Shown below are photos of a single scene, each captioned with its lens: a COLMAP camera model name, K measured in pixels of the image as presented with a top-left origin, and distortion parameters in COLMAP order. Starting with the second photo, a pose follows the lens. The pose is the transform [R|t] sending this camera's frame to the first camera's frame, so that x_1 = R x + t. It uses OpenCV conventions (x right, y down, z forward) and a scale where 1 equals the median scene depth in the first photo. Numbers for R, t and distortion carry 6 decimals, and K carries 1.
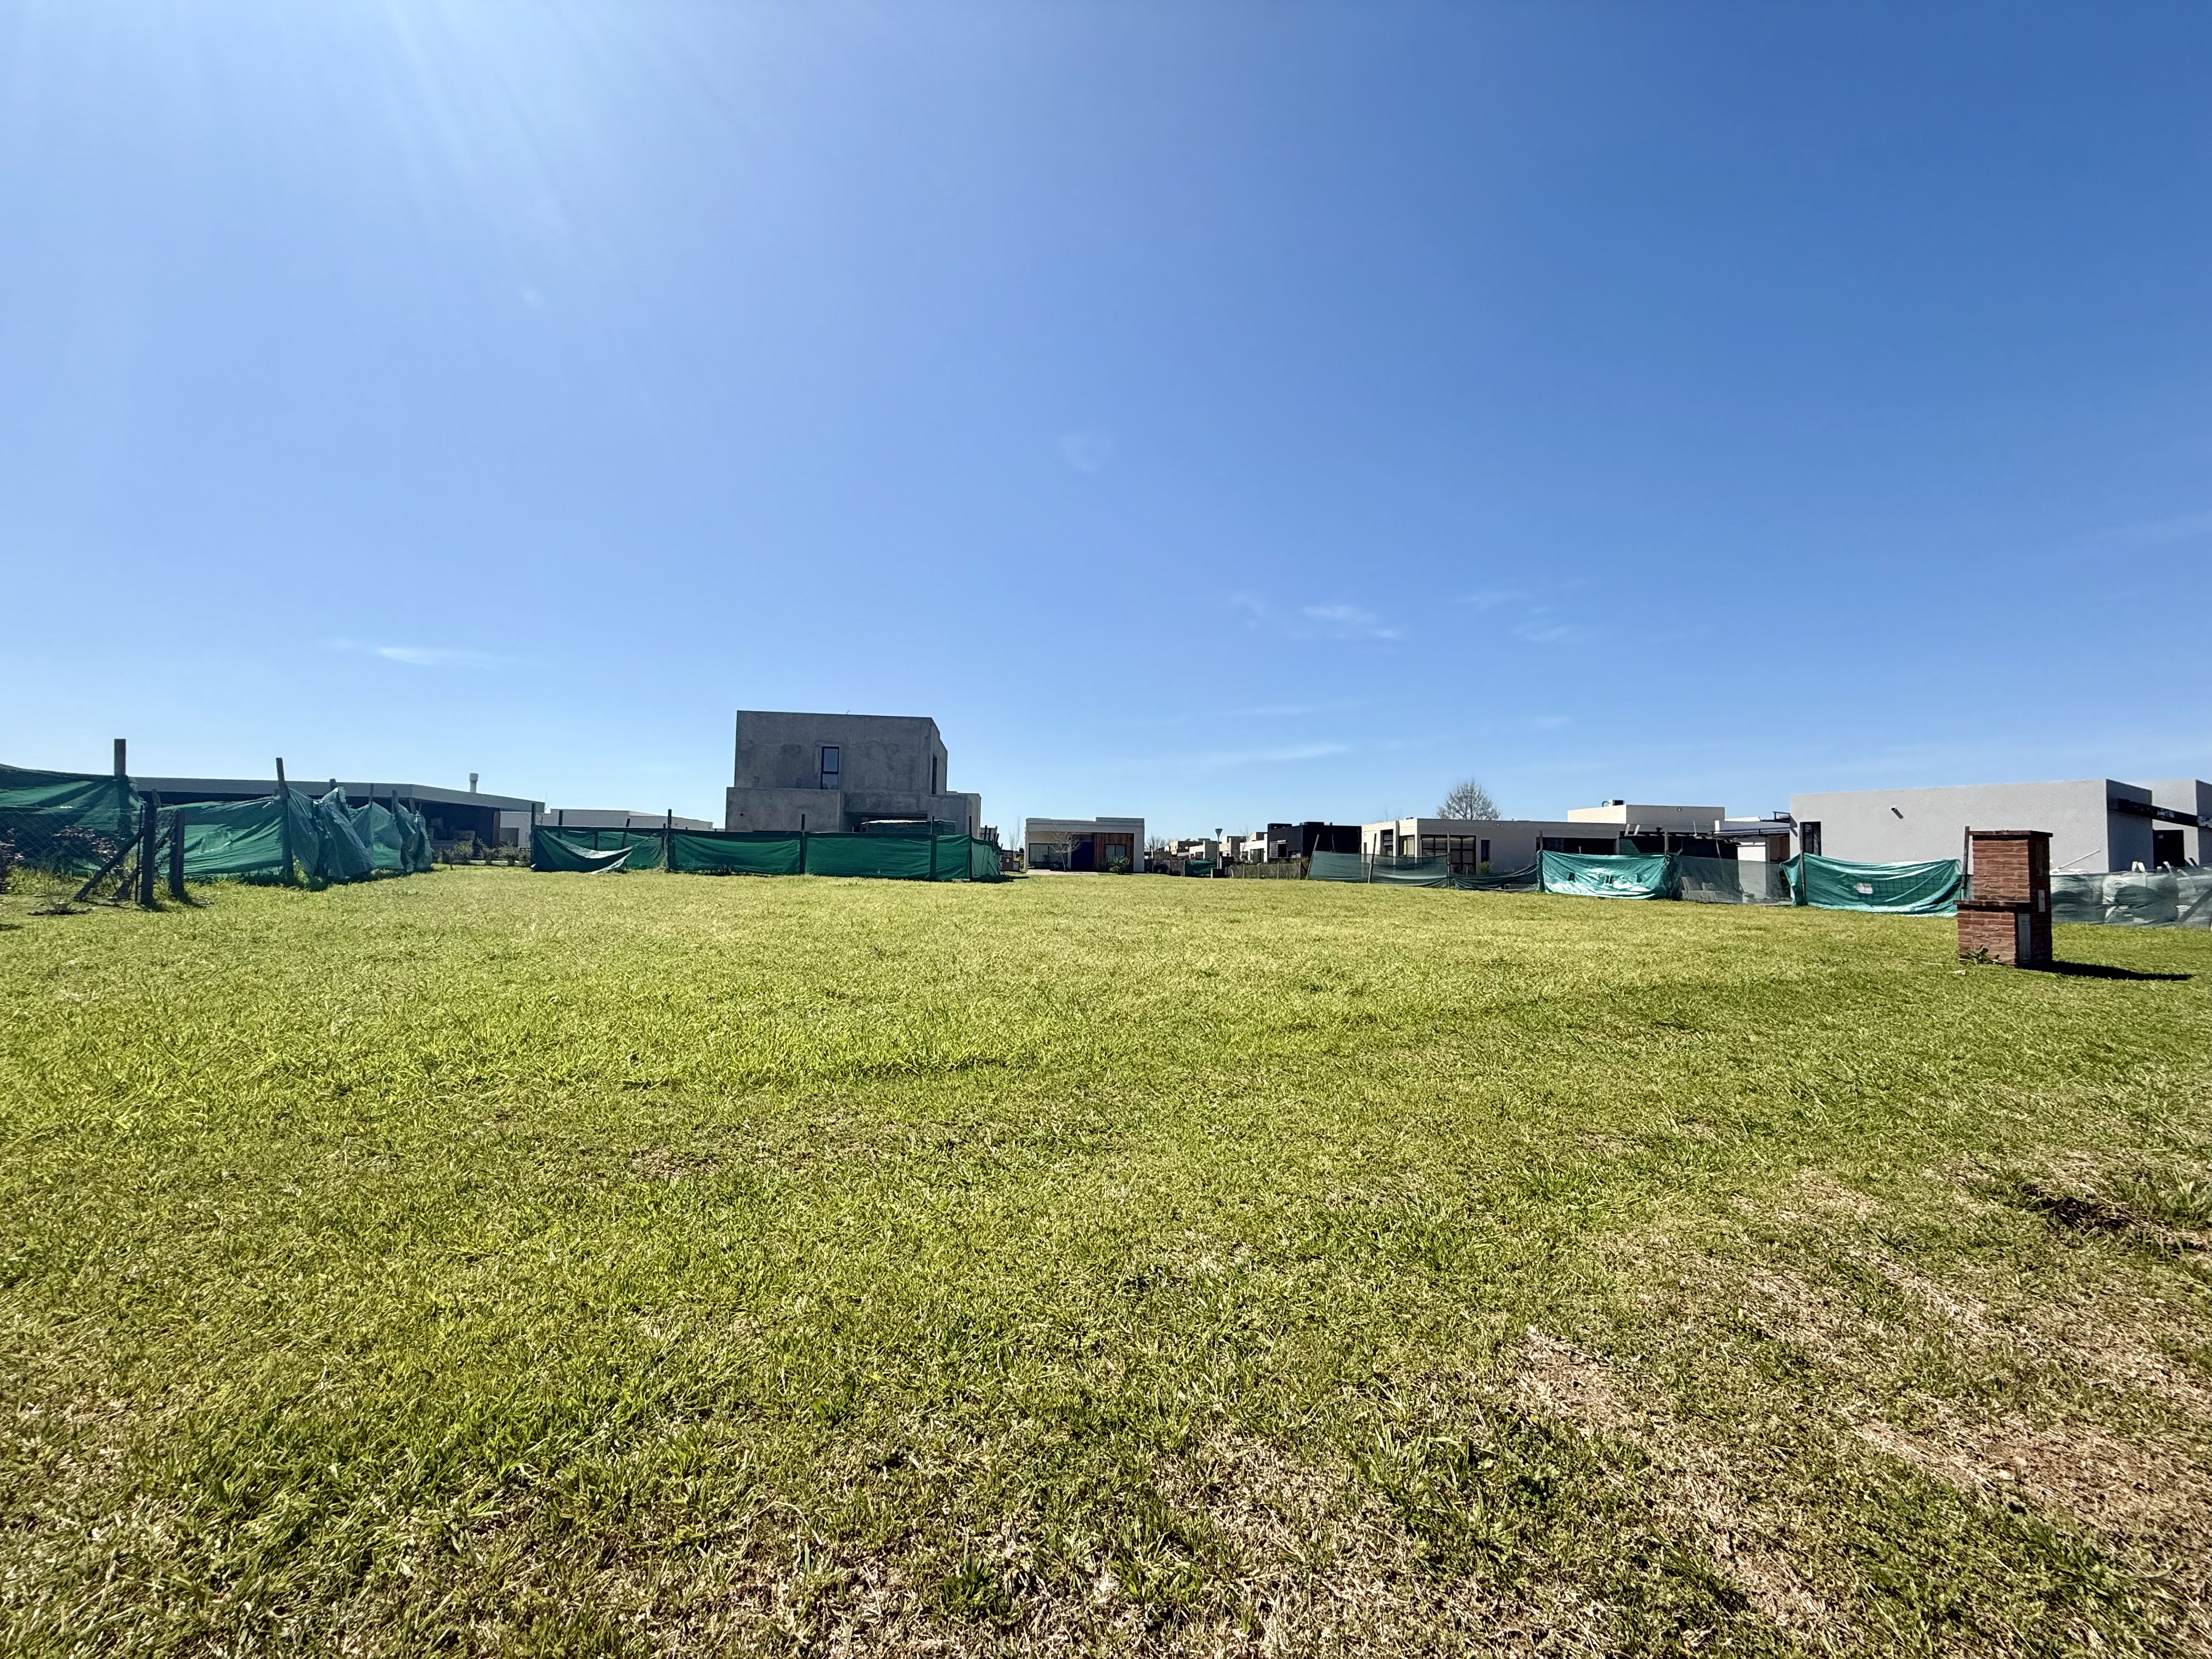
lens RADIAL K [[886.4, 0, 1106.2], [0, 886.4, 812.6], [0, 0, 1]] dist [-0.002478, -0.000411]
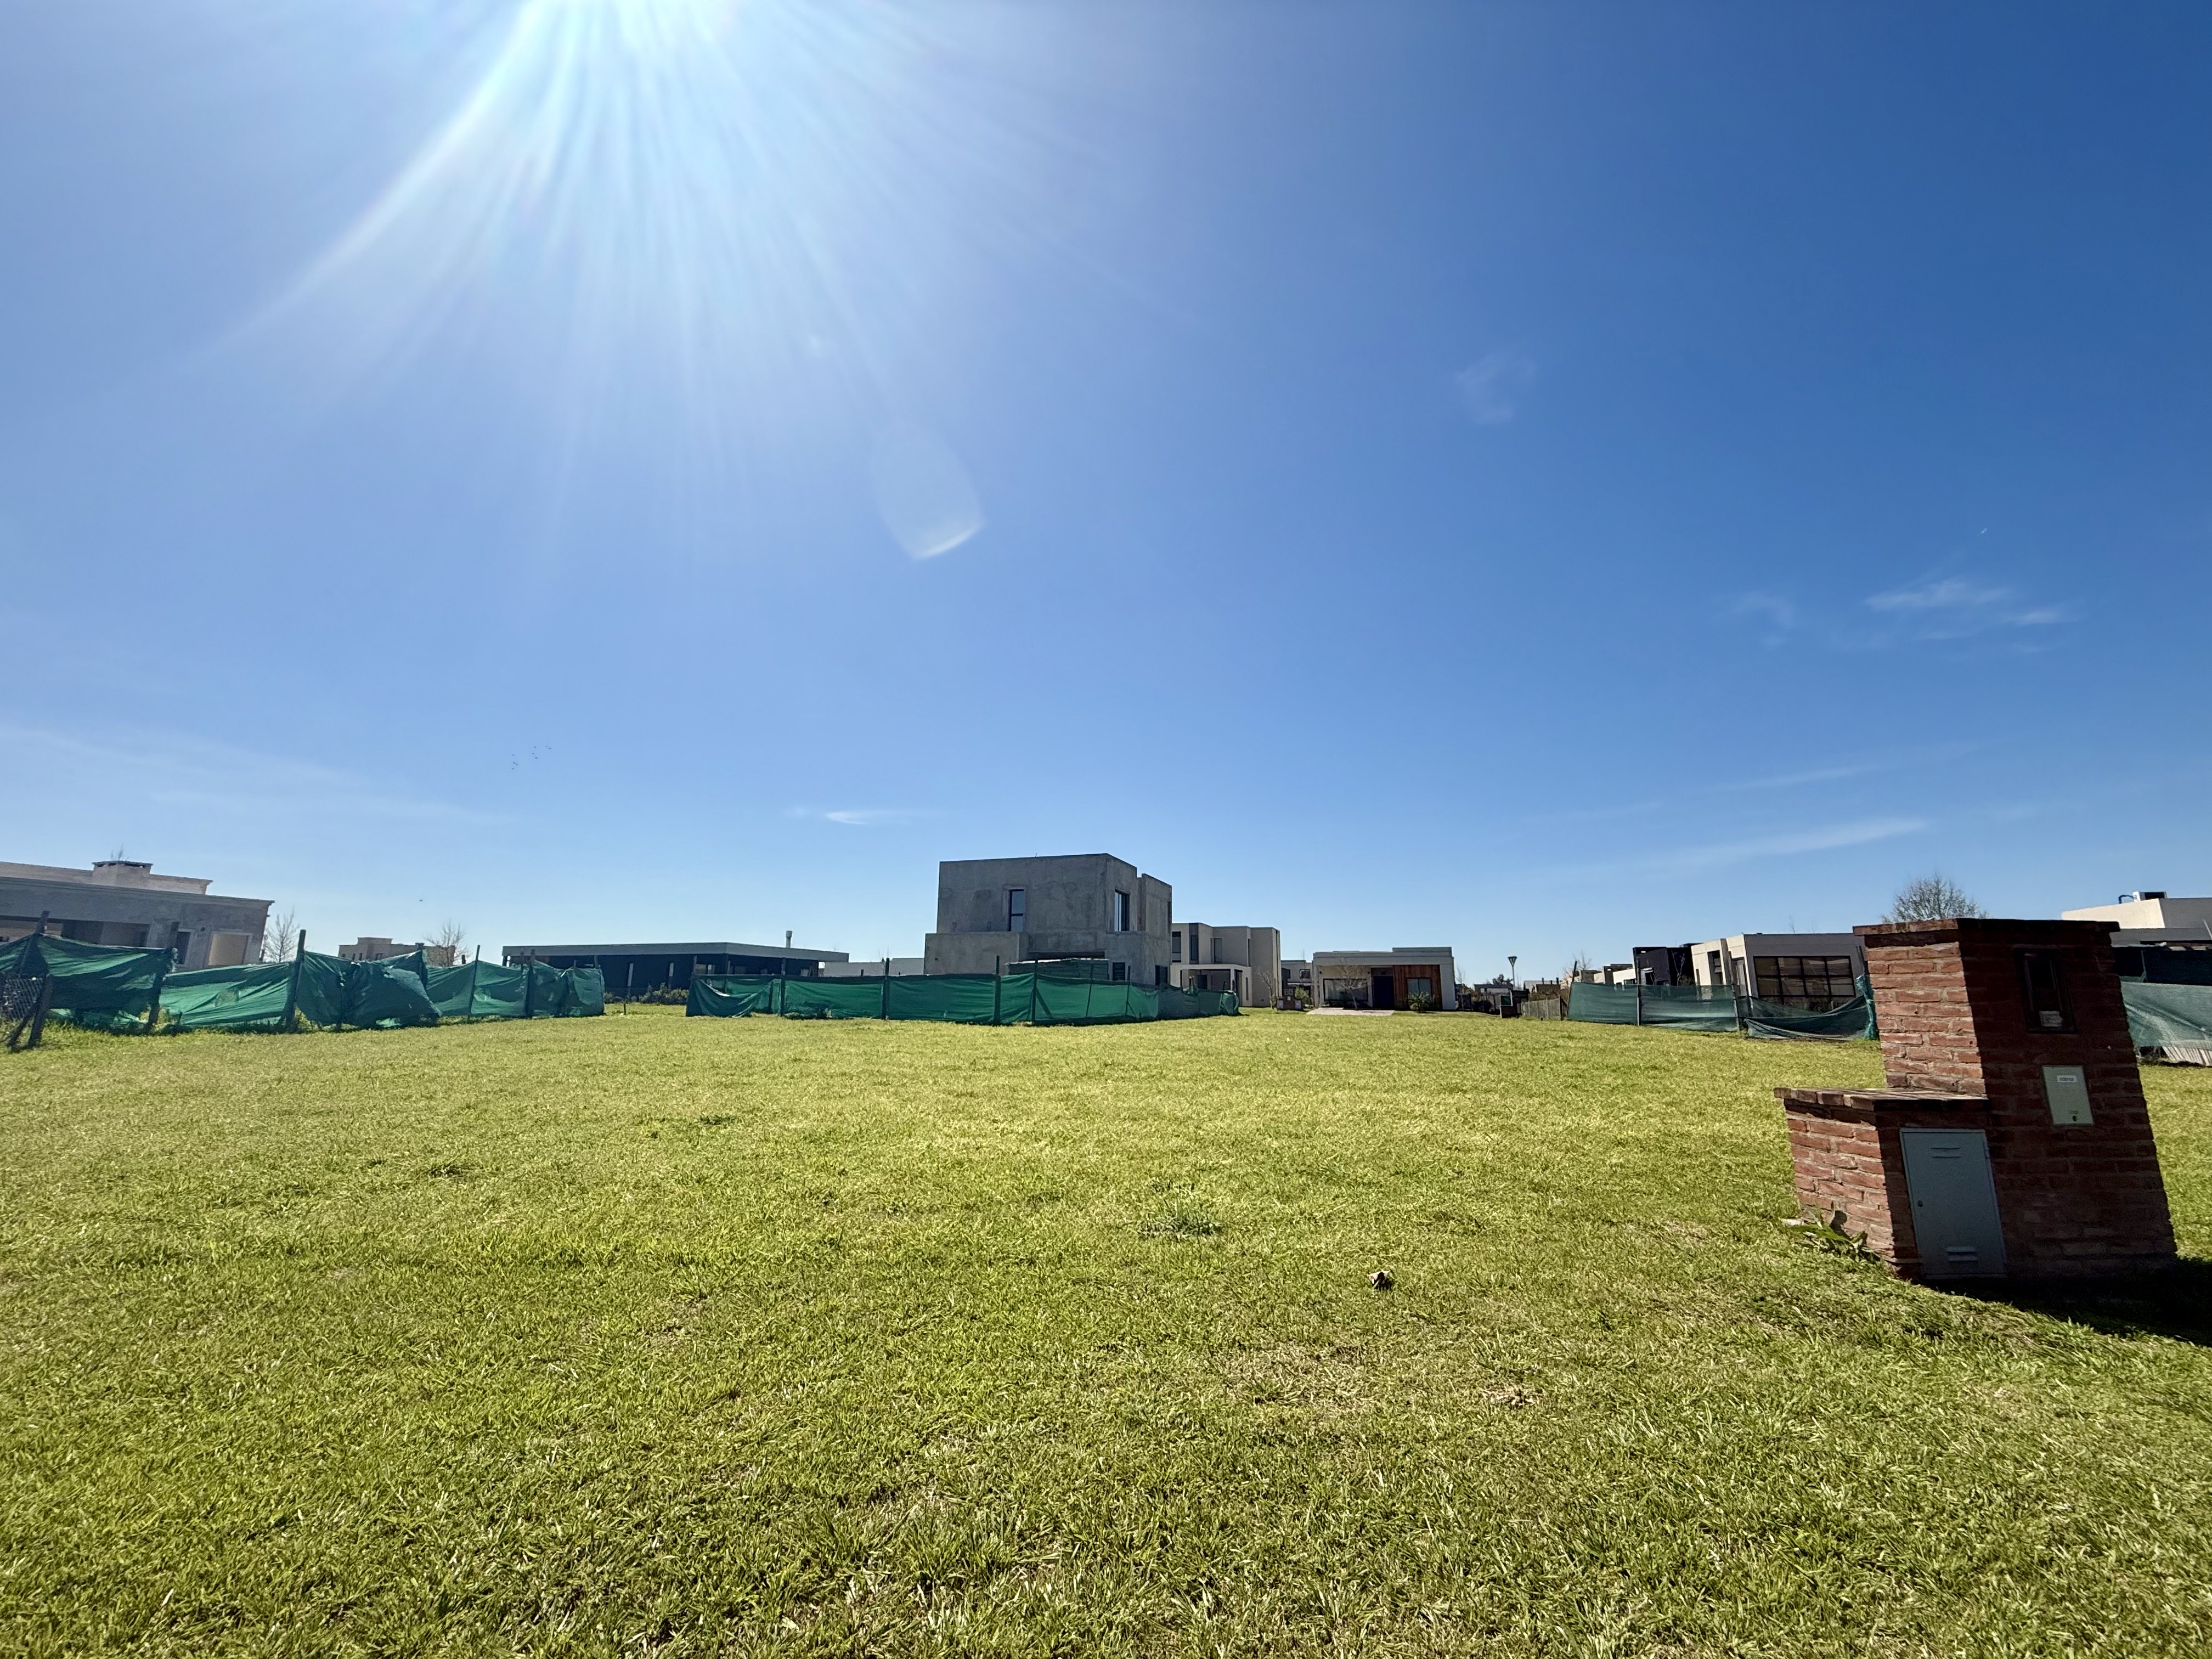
lens RADIAL K [[886.4, 0, 1106.2], [0, 886.4, 812.6], [0, 0, 1]] dist [-0.002478, -0.000411]
pose [[0.896660, -0.103132, -0.430539, 0.232457], [0.036714, 0.986461, -0.159836, 0.005878], [0.441194, 0.127512, 0.888307, 0.119581]]
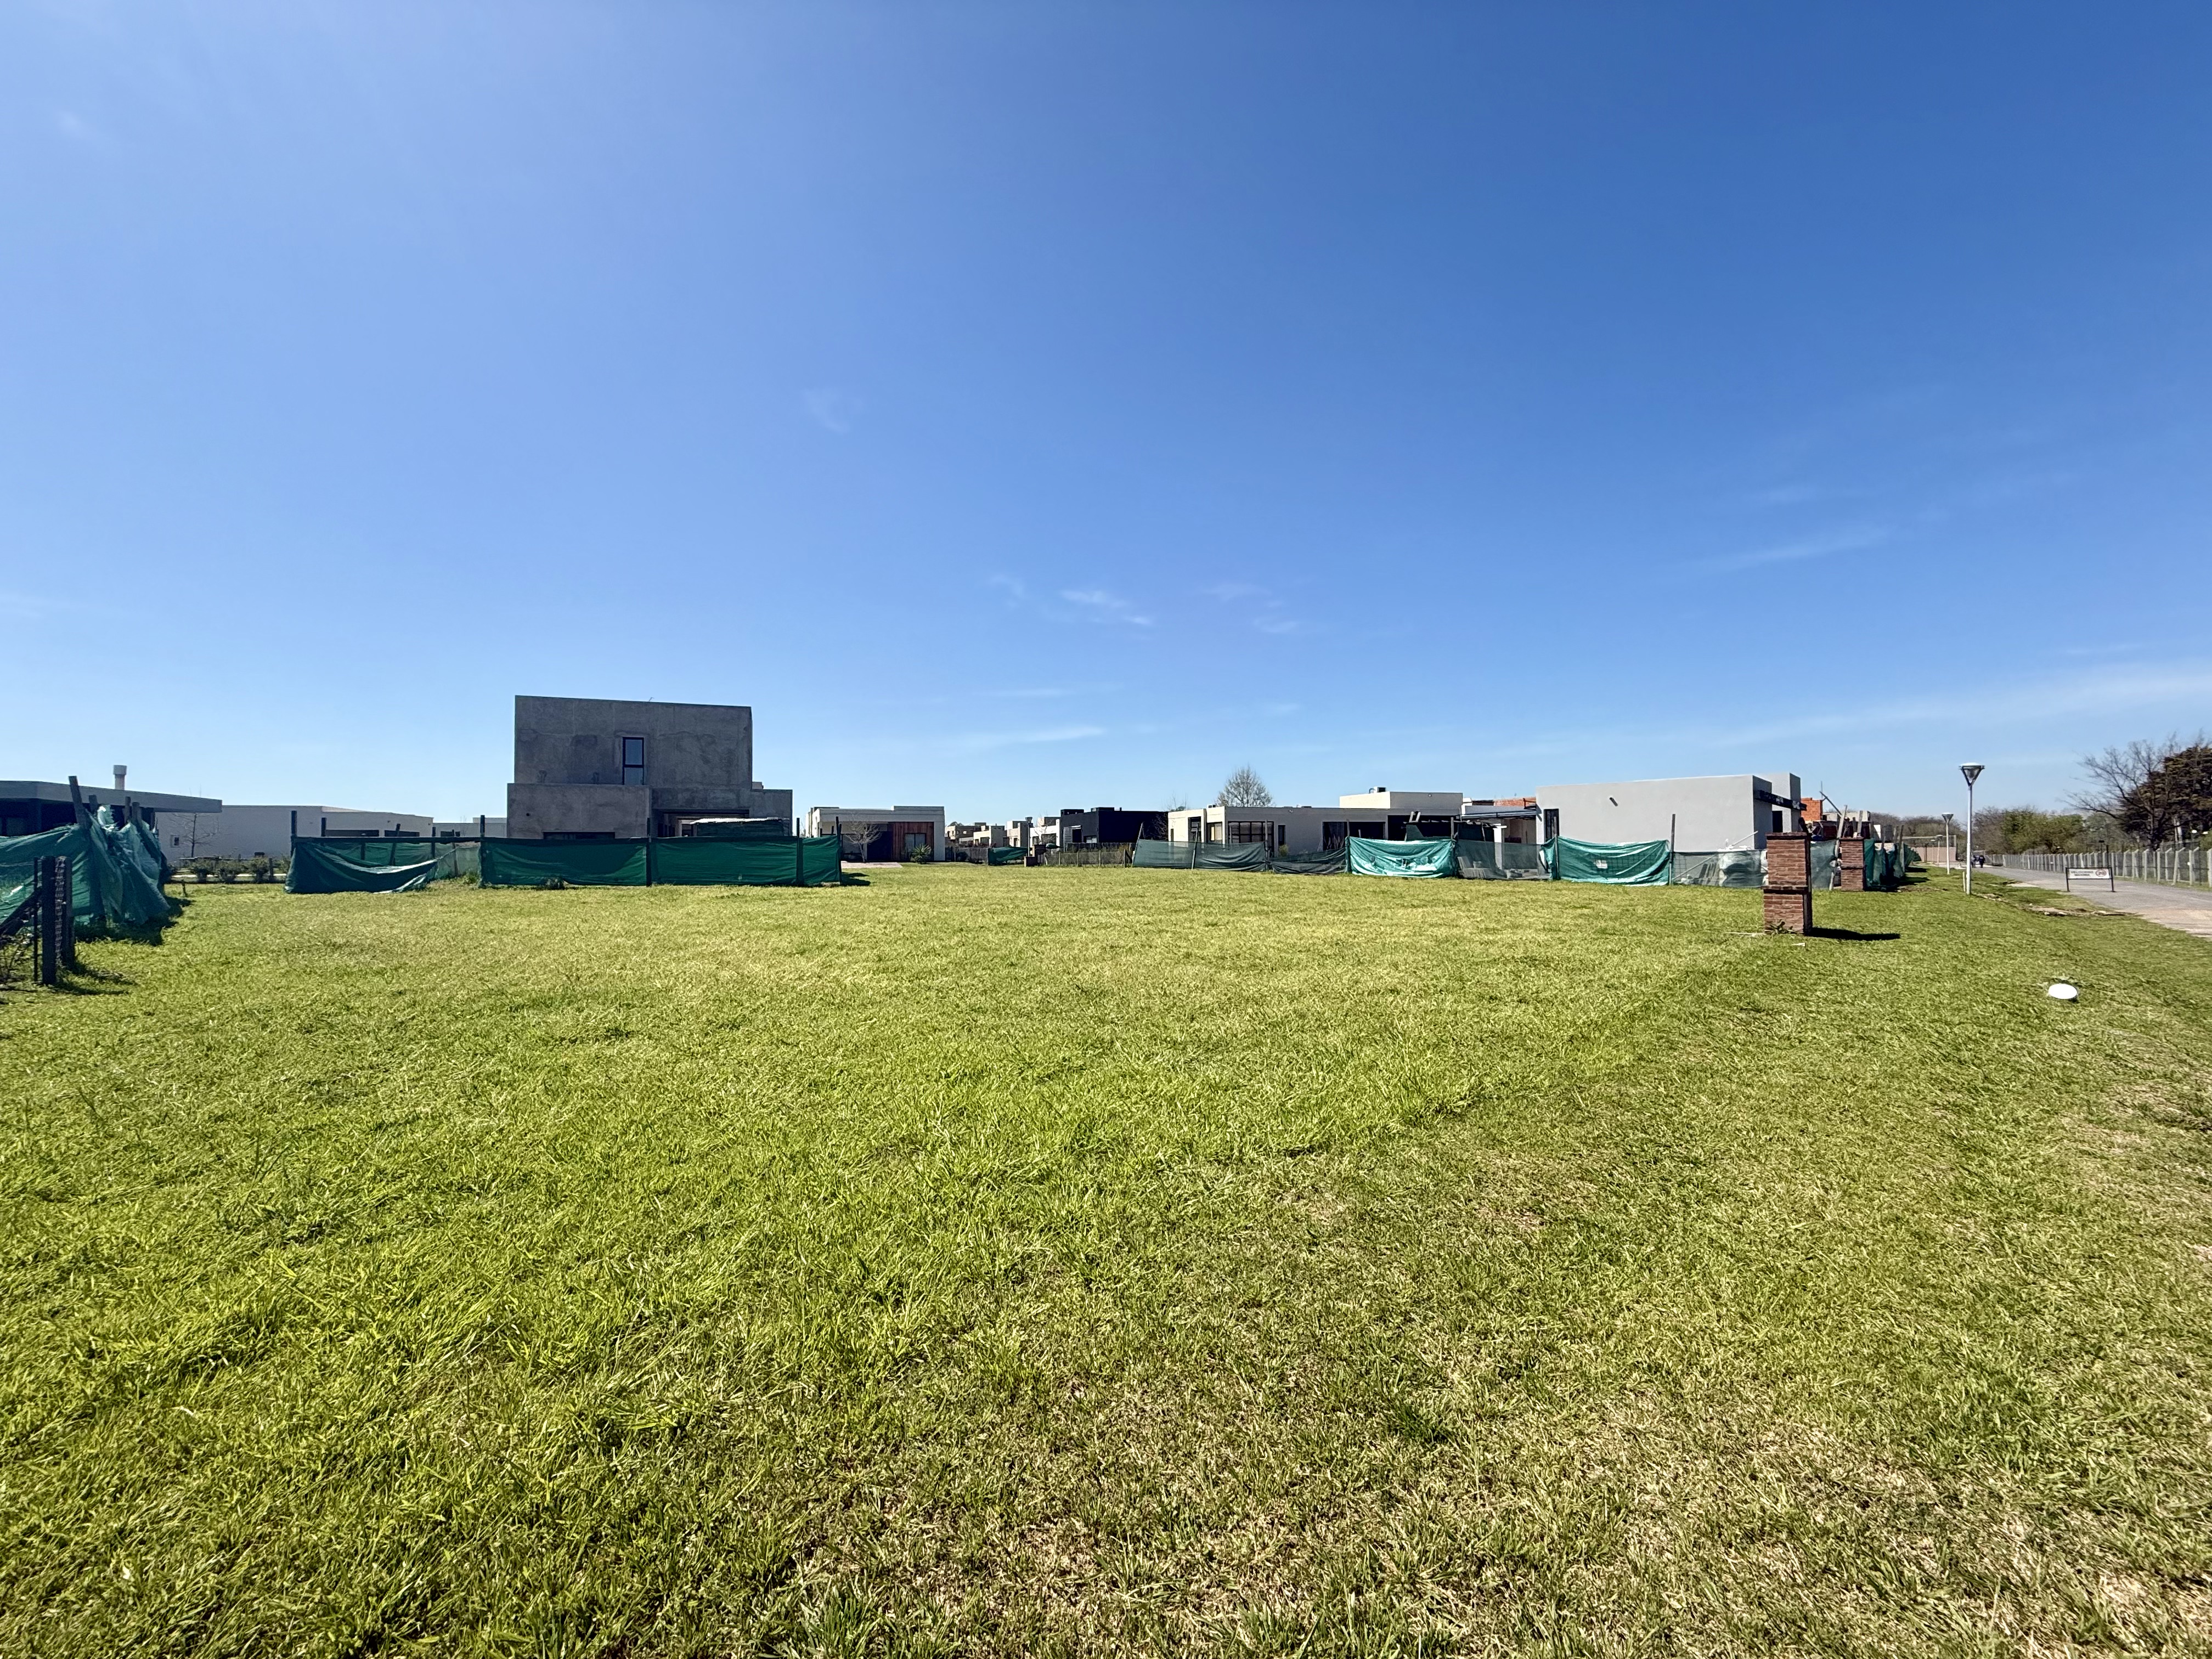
lens RADIAL K [[889.8, 0, 1106.0], [0, 889.8, 829.5], [0, 0, 1]] dist [-0.001744, -0.000184]
pose [[0.962728, -0.020300, 0.269708, -0.092652], [0.009376, 0.999085, 0.041729, -0.013691], [-0.270308, -0.037645, 0.962038, -0.006405]]
